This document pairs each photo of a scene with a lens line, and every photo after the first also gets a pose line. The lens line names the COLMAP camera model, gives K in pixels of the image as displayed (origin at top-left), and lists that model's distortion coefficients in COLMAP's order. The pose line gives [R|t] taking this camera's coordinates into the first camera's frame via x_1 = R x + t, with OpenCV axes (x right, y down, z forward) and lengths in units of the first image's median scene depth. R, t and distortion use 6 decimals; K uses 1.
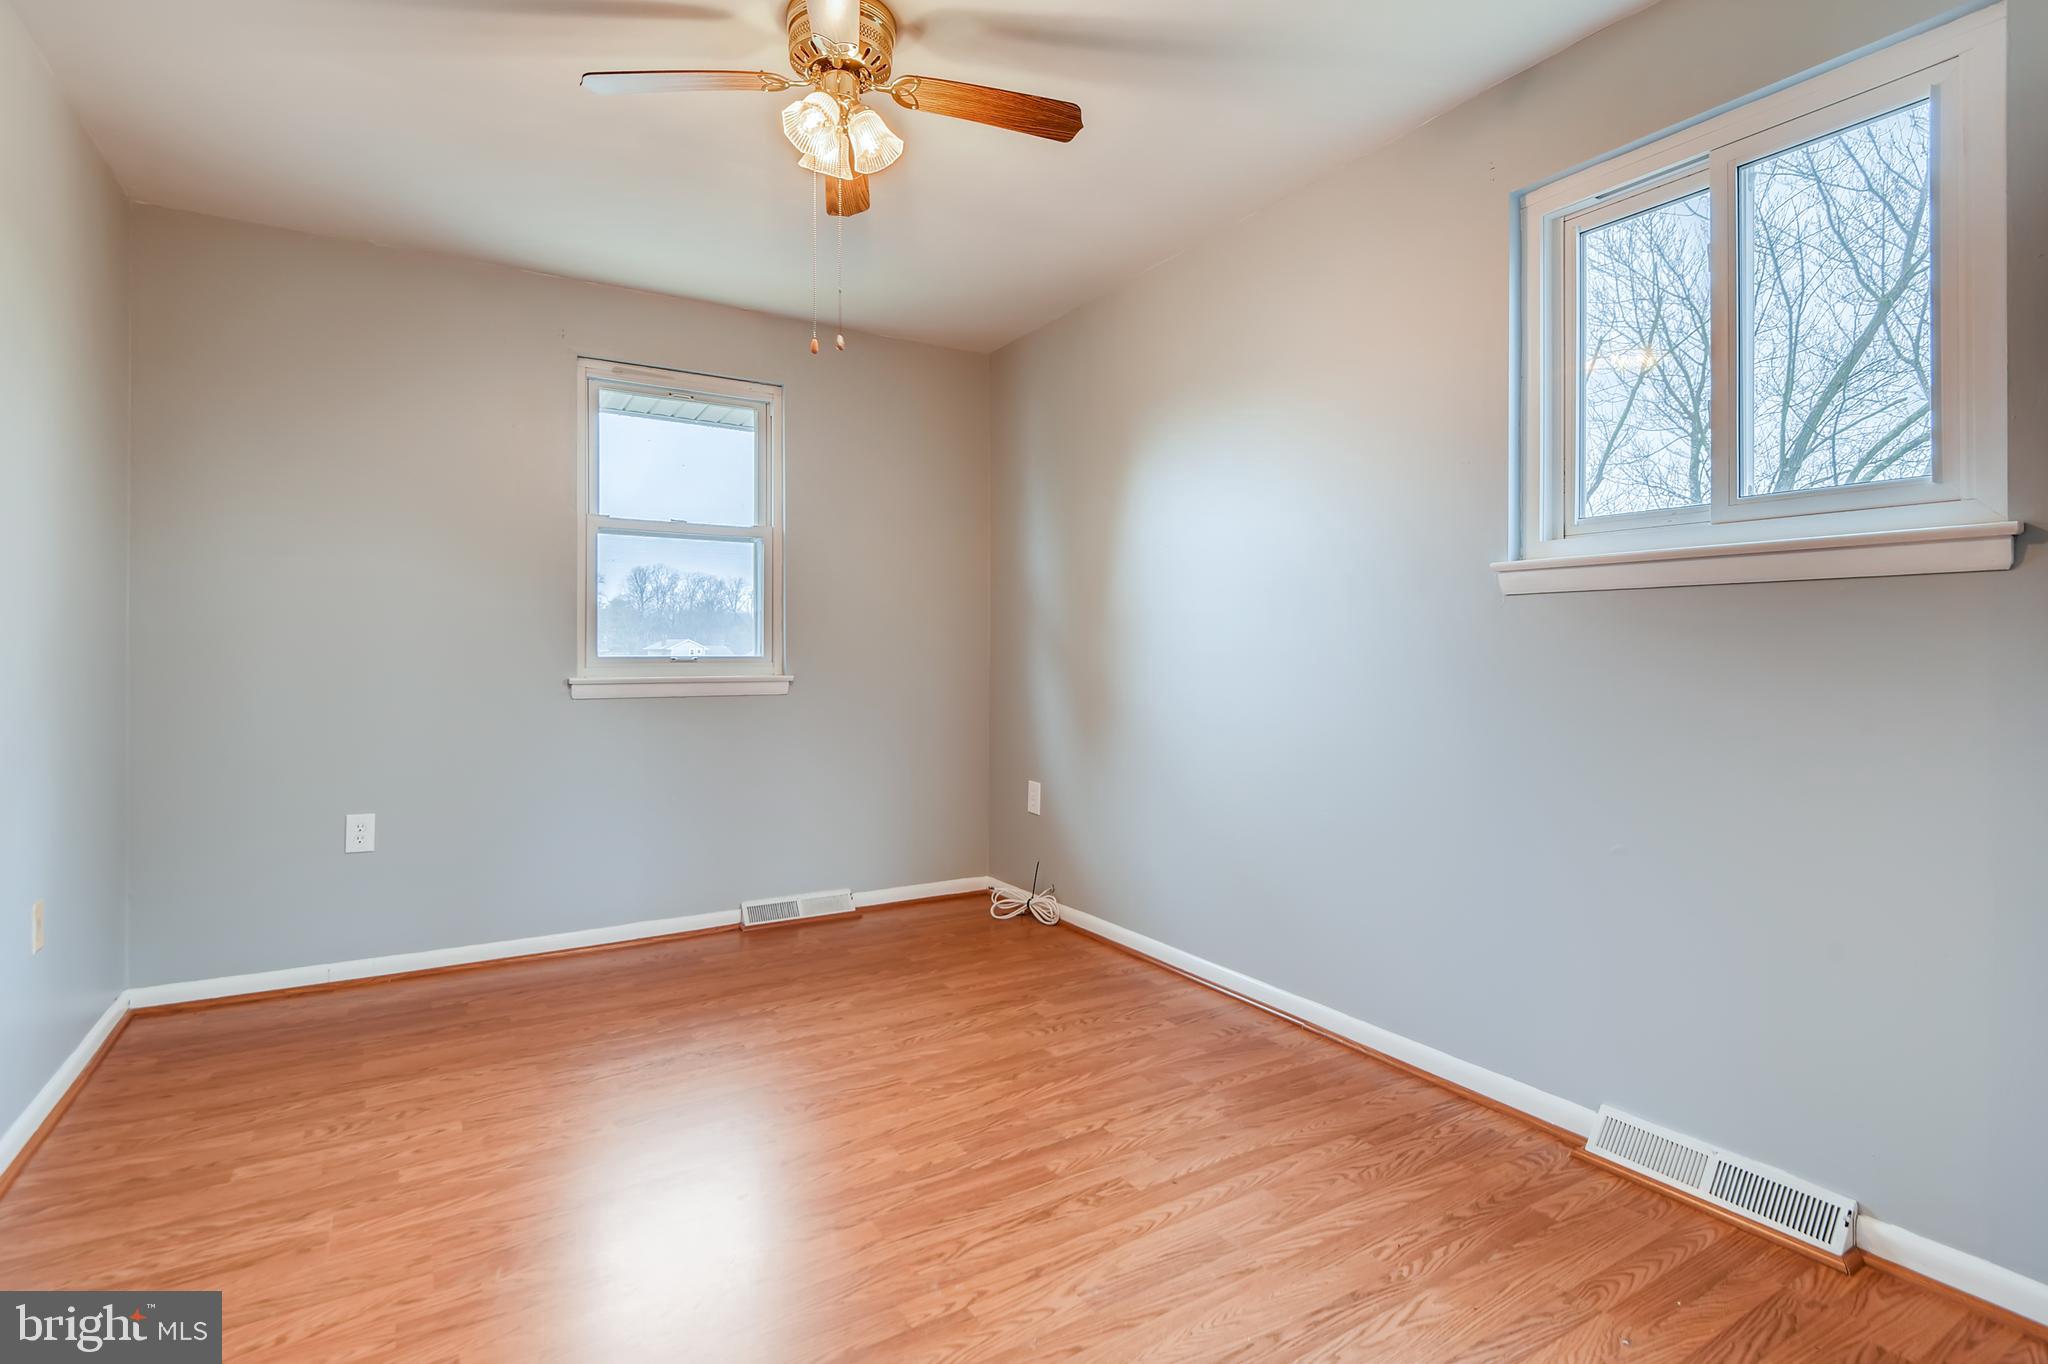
lens RADIAL K [[988.8, 0, 1009.5], [0, 988.8, 677.0], [0, 0, 1]] dist [-0.010054, -0.007200]
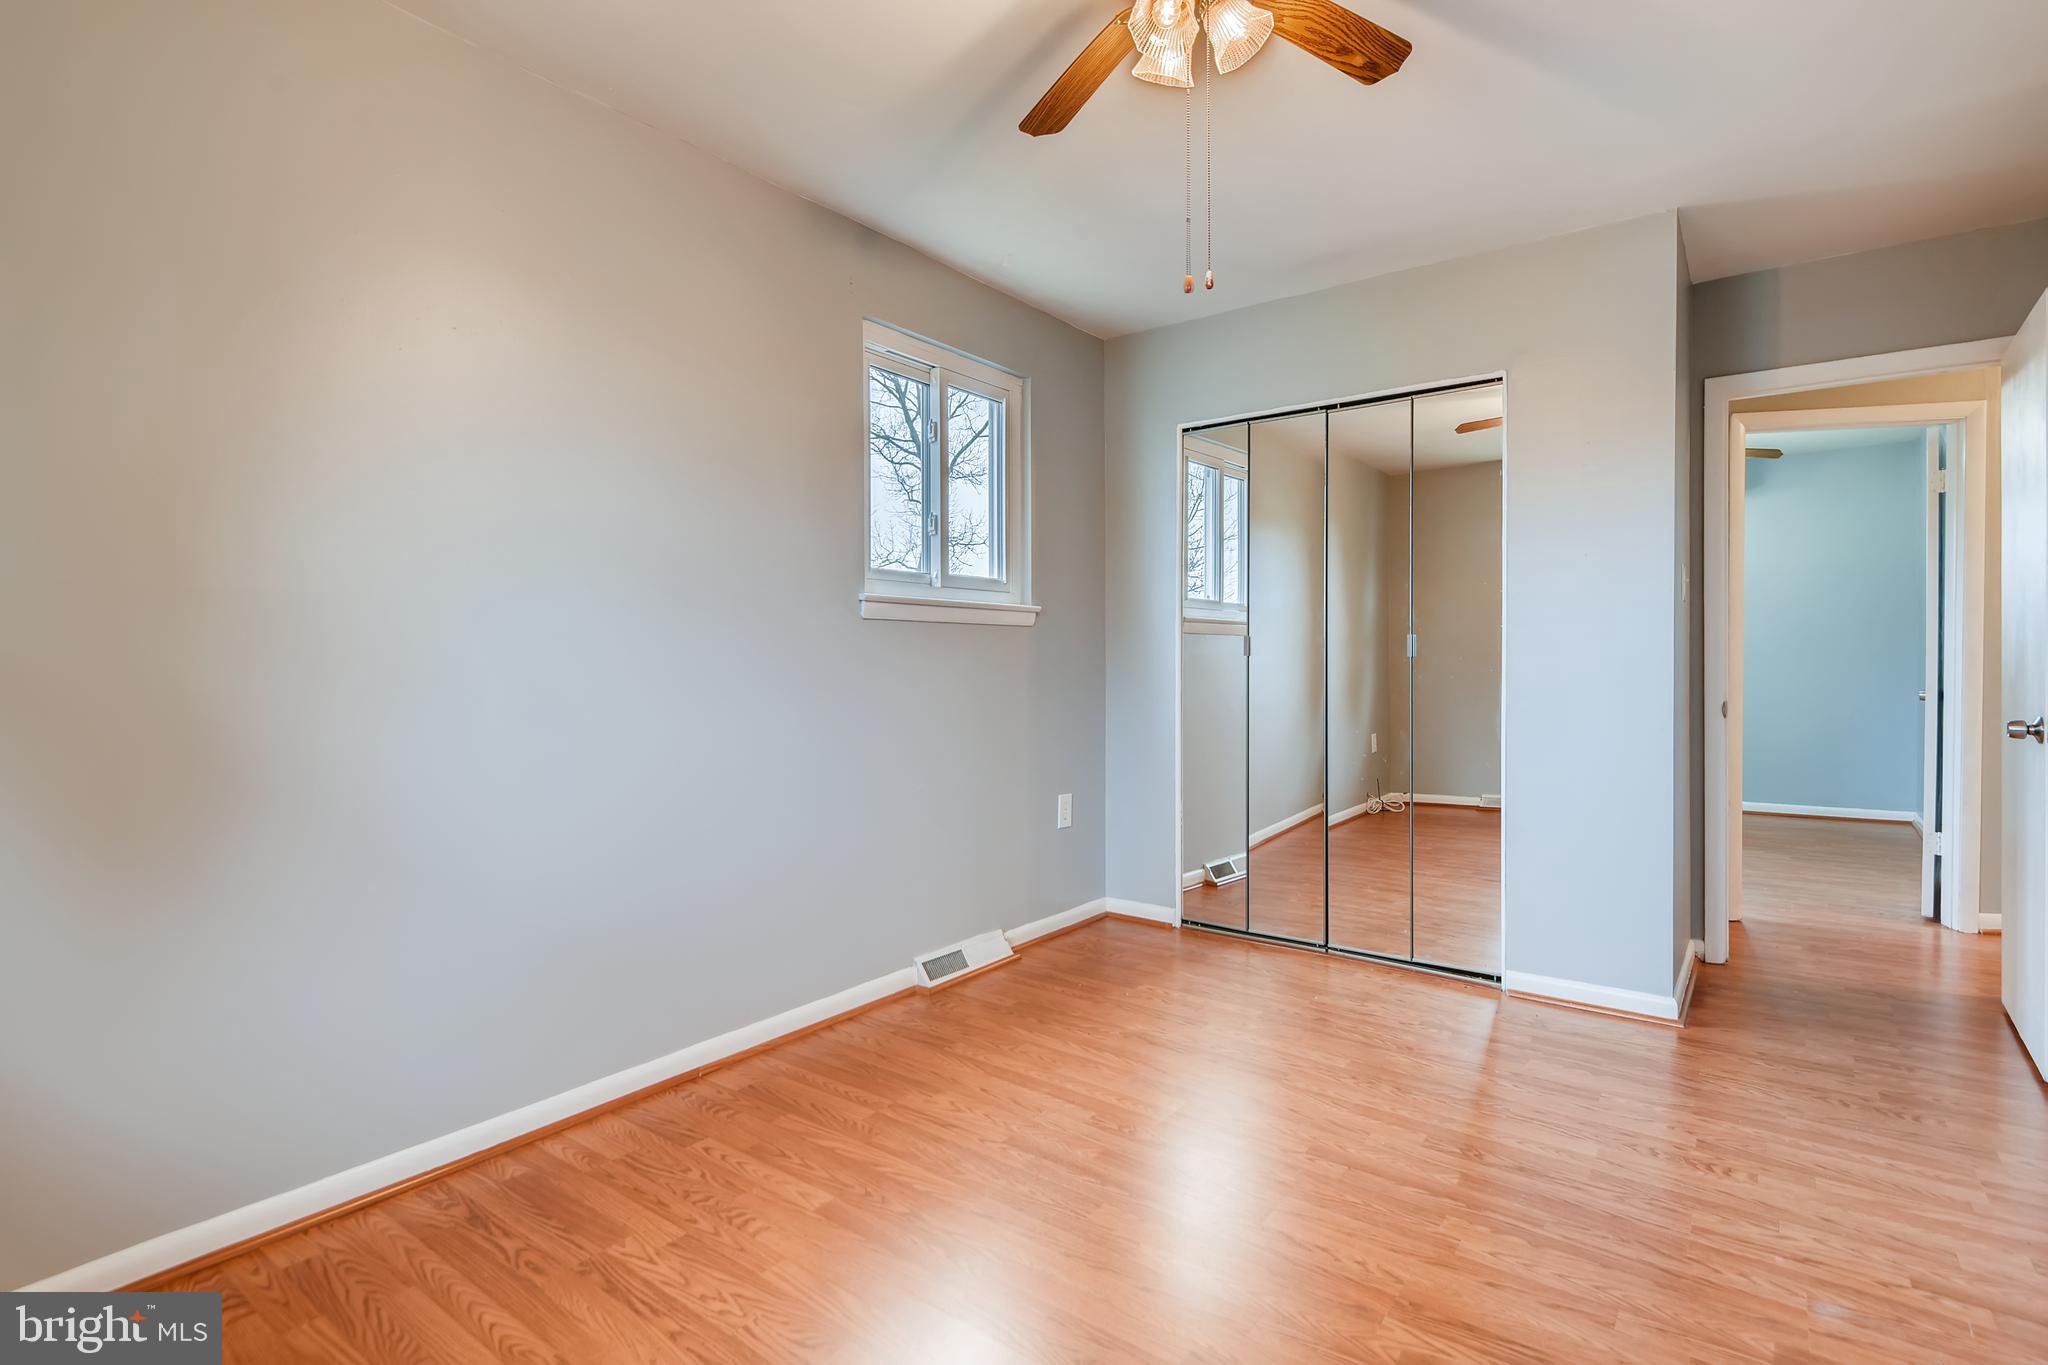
lens RADIAL K [[988.8, 0, 1023.3], [0, 988.8, 668.5], [0, 0, 1]] dist [-0.010054, -0.007200]
pose [[-0.375604, -0.011135, 0.926713, -0.727767], [0.026875, 0.999376, 0.022901, -0.036052], [-0.926391, 0.033507, -0.375070, 1.175157]]
